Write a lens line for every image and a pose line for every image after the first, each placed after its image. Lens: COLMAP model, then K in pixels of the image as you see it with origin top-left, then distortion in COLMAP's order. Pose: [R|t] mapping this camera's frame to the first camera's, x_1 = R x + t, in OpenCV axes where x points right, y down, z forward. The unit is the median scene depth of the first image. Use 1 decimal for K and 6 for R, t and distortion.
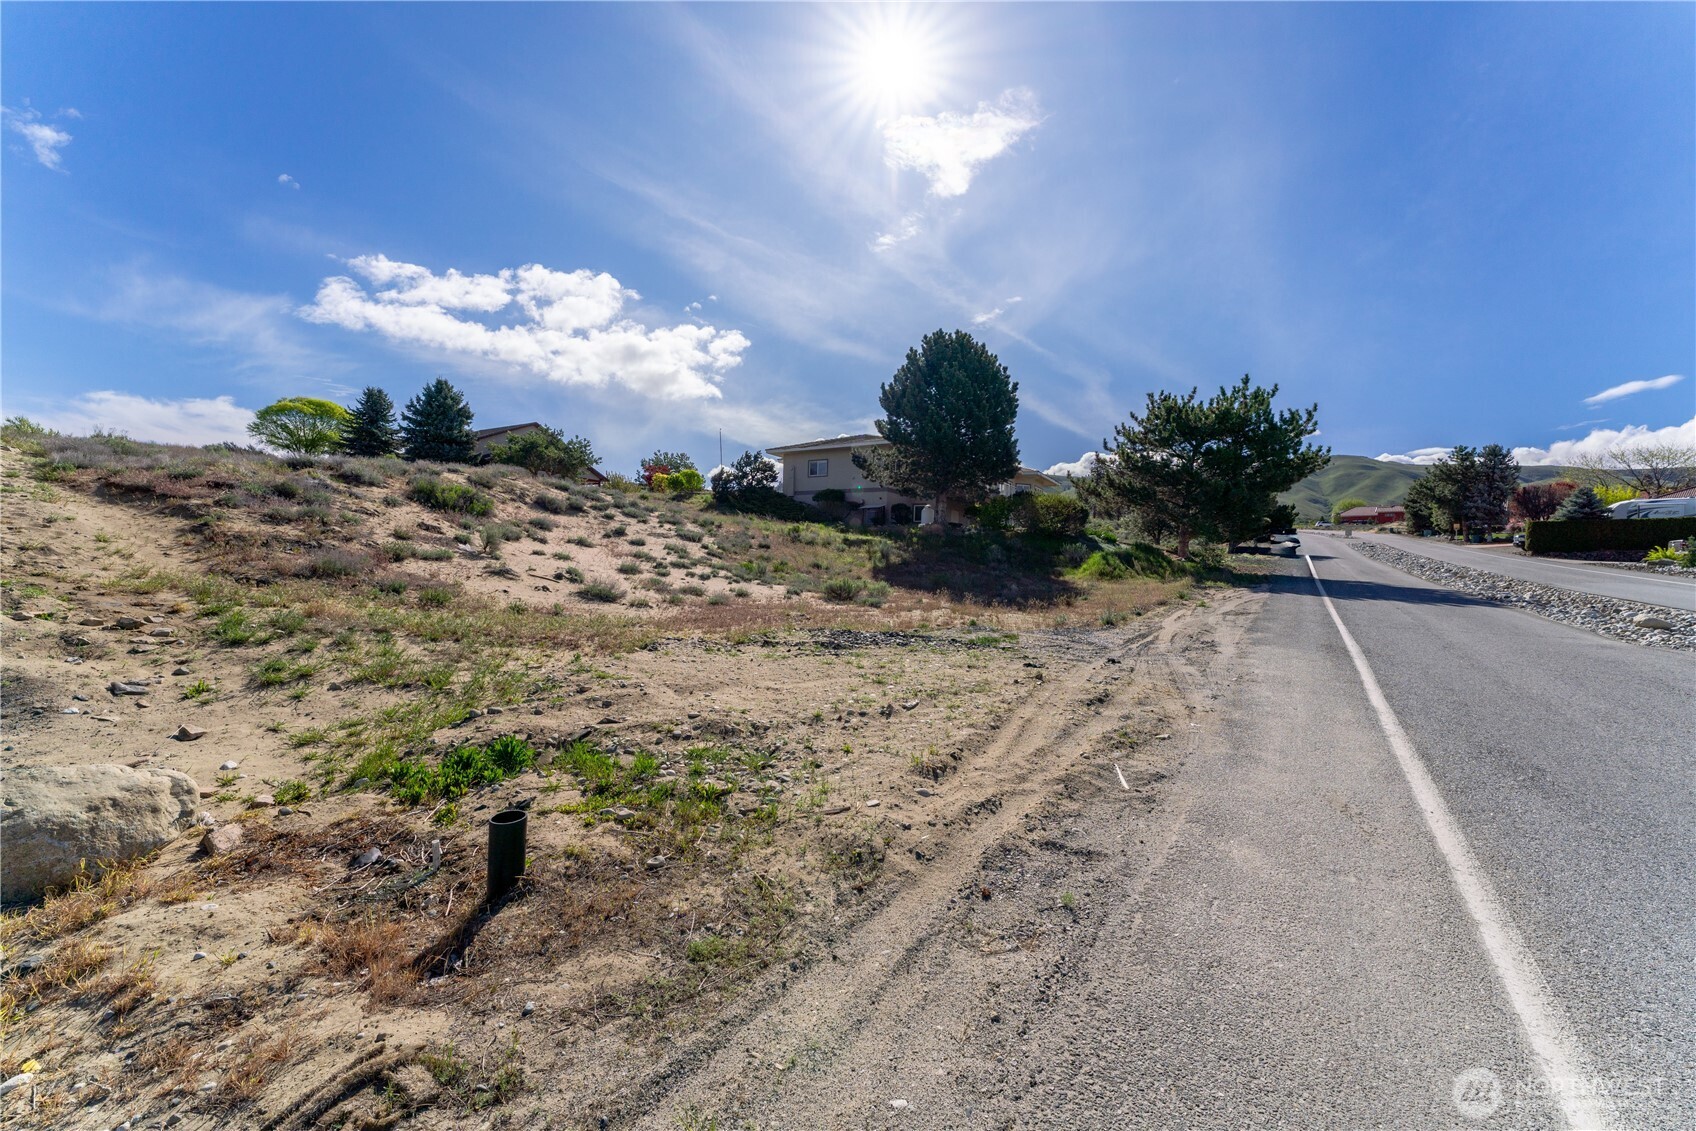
lens RADIAL K [[699.6, 0, 848.0], [0, 699.6, 565.5], [0, 0, 1]] dist [-0.001862, -0.000019]
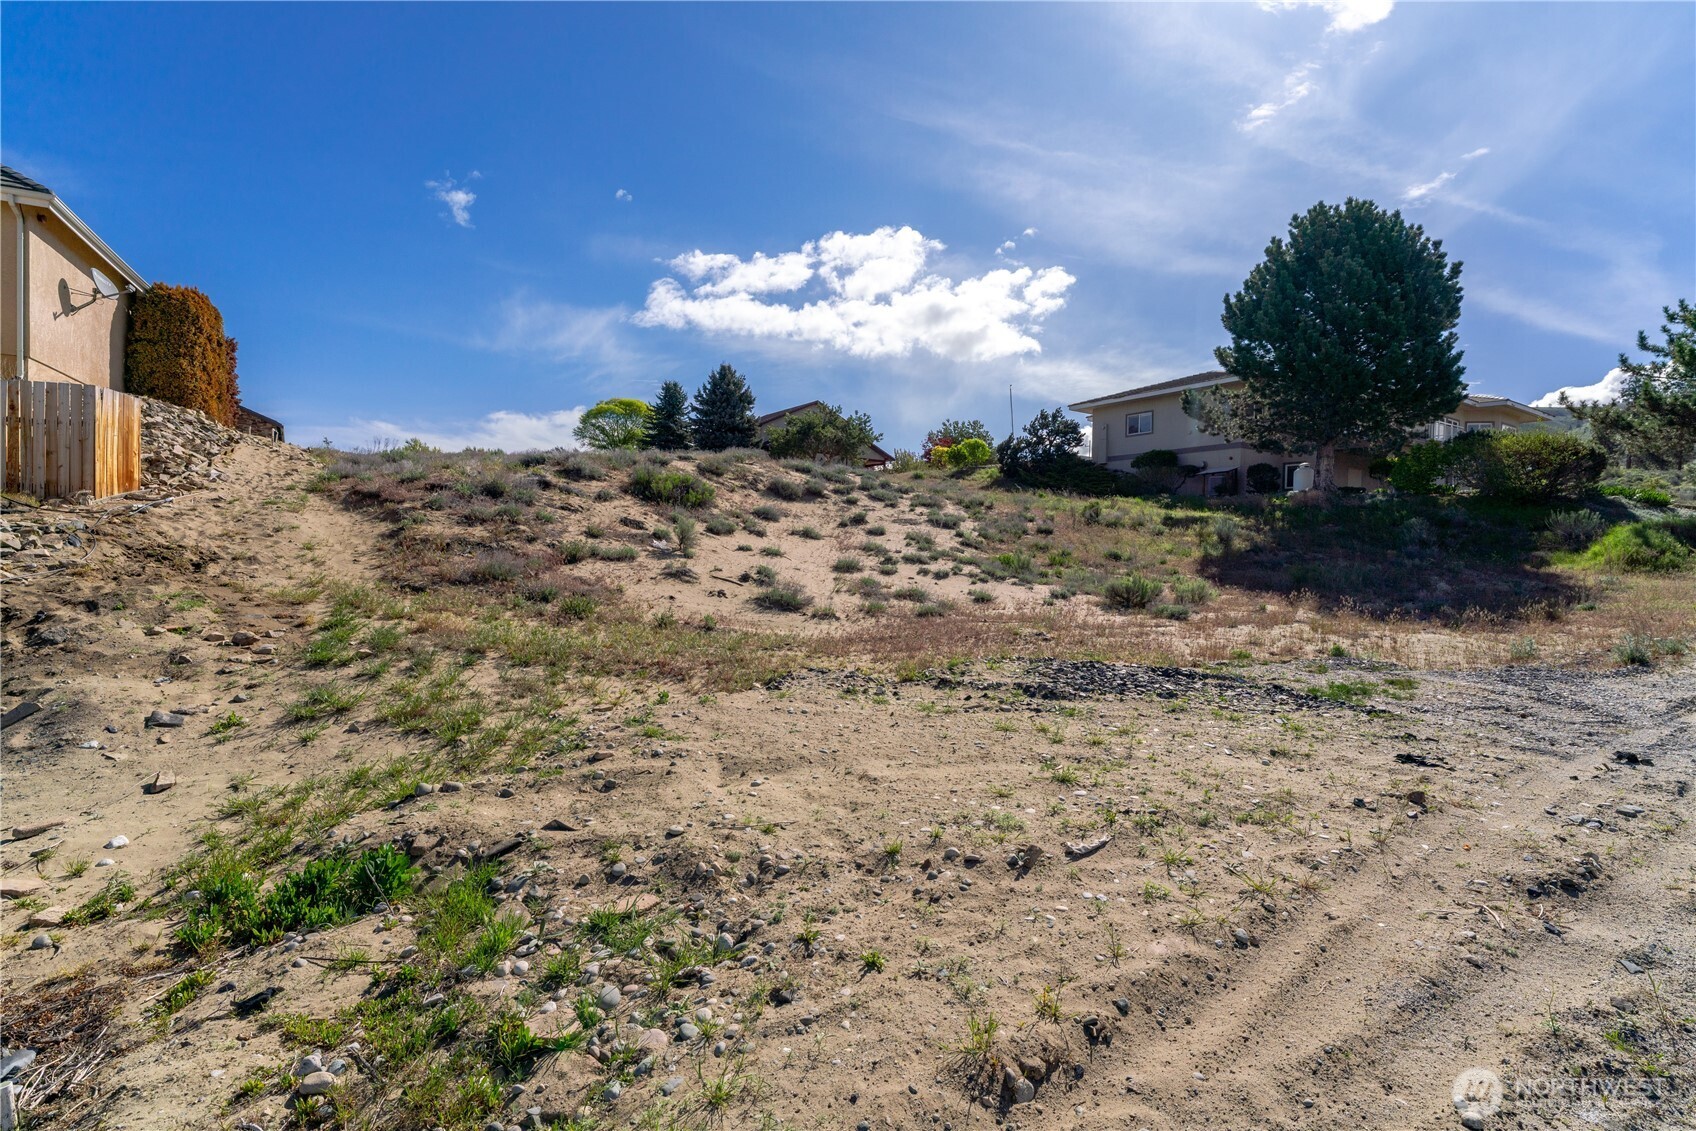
lens RADIAL K [[809.0, 0, 848.0], [0, 809.0, 565.5], [0, 0, 1]] dist [-0.001514, -0.000493]
pose [[0.907170, -0.011734, -0.420601, 0.050969], [0.018292, 0.999766, 0.011560, -0.004191], [0.420367, -0.018180, 0.907172, 0.111448]]
